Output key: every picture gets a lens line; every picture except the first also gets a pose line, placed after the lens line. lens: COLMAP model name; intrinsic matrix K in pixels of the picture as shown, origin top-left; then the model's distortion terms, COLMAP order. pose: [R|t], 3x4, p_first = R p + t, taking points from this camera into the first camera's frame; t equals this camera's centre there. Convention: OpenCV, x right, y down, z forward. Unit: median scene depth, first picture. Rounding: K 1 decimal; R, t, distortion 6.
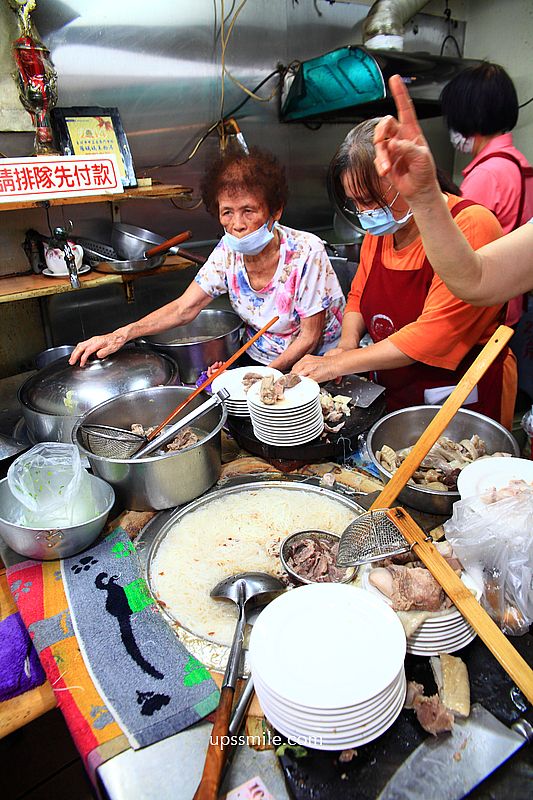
lens RADIAL K [[558.3, 0, 266.5], [0, 558.3, 400.0], [0, 0, 1]] dist [-0.098577, 0.104572]
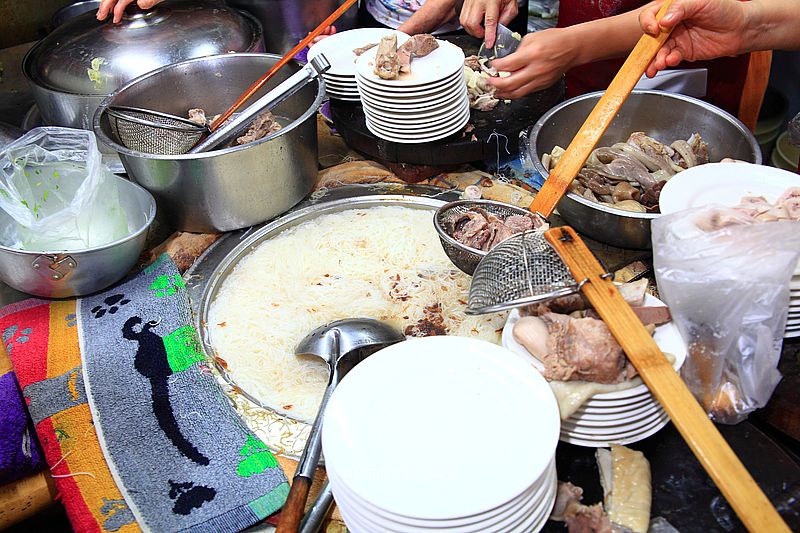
lens RADIAL K [[732.4, 0, 400.0], [0, 732.4, 266.5], [0, 0, 1]] dist [-0.018497, -0.002027]
pose [[0.999613, 0.024879, -0.012414, 0.033959], [-0.021605, 0.976059, 0.216432, 0.034175], [0.017501, -0.216080, 0.976219, 0.090495]]
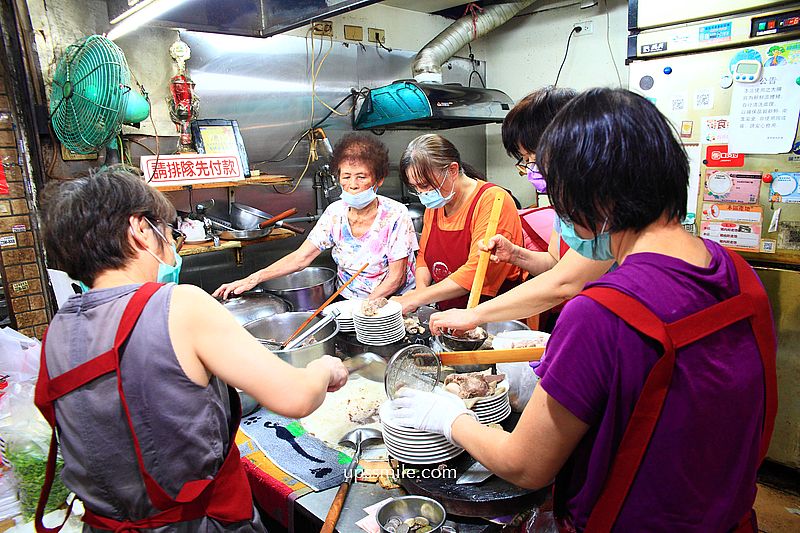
lens RADIAL K [[535.3, 0, 400.0], [0, 535.3, 266.5], [0, 0, 1]] dist [-0.002691, -0.000317]
pose [[0.990266, -0.024835, 0.136952, -0.099340], [0.052416, 0.978056, -0.201642, 0.160057], [-0.128938, 0.206857, 0.969838, -0.390467]]
